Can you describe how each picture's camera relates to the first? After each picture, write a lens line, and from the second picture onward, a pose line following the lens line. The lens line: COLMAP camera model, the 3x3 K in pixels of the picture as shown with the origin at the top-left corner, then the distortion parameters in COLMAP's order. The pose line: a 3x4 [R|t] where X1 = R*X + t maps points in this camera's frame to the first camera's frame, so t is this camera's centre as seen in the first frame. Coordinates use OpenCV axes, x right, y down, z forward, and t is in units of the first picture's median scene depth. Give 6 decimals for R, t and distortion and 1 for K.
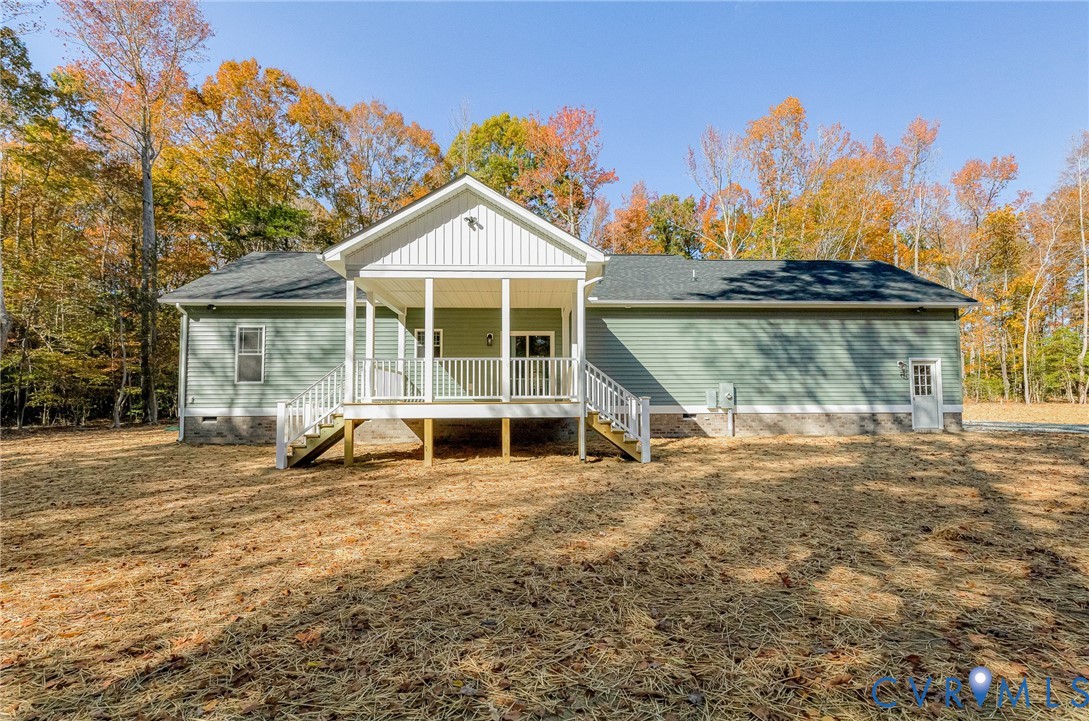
lens RADIAL K [[509.9, 0, 580.7], [0, 509.9, 375.9], [0, 0, 1]] dist [0.005777, 0.000640]
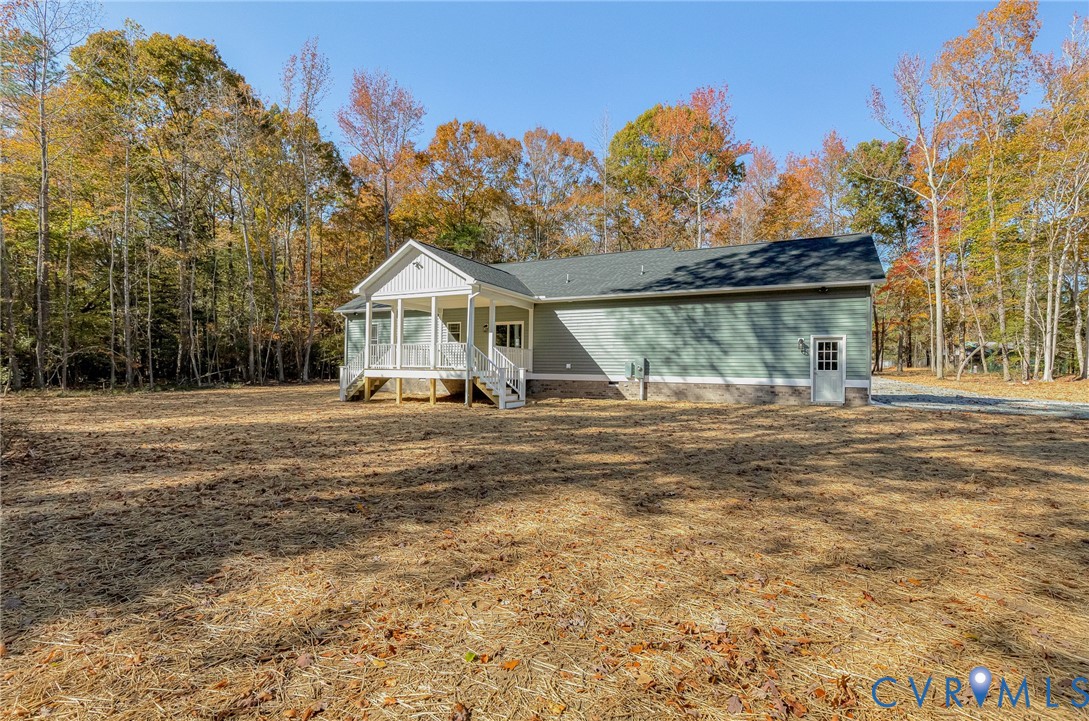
lens RADIAL K [[520.8, 0, 580.1], [0, 520.8, 365.3], [0, 0, 1]] dist [0.001048, 0.000142]
pose [[0.876327, 0.012114, -0.481565, 0.809155], [0.006238, 0.999315, 0.036491, -0.016338], [0.481677, -0.034982, 0.875650, -0.209504]]
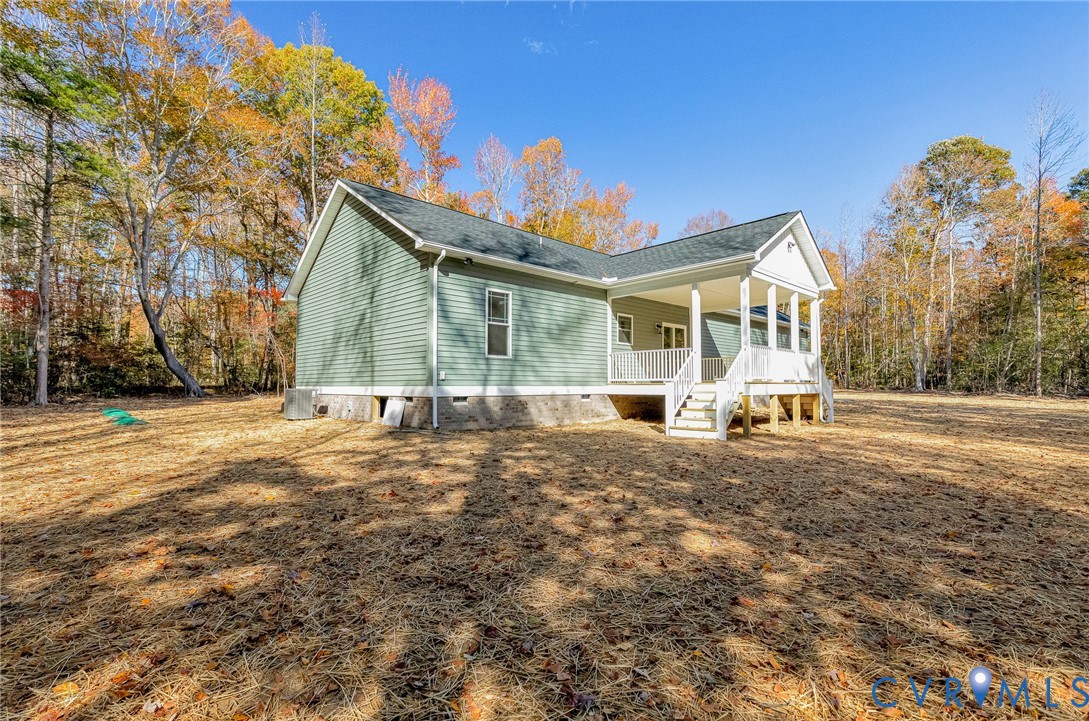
lens RADIAL K [[509.9, 0, 580.7], [0, 509.9, 375.9], [0, 0, 1]] dist [0.005777, 0.000640]
pose [[0.747824, 0.022682, 0.663510, -1.071820], [-0.037393, 0.999269, 0.007985, 0.031915], [-0.662843, -0.030782, 0.748125, 0.260408]]
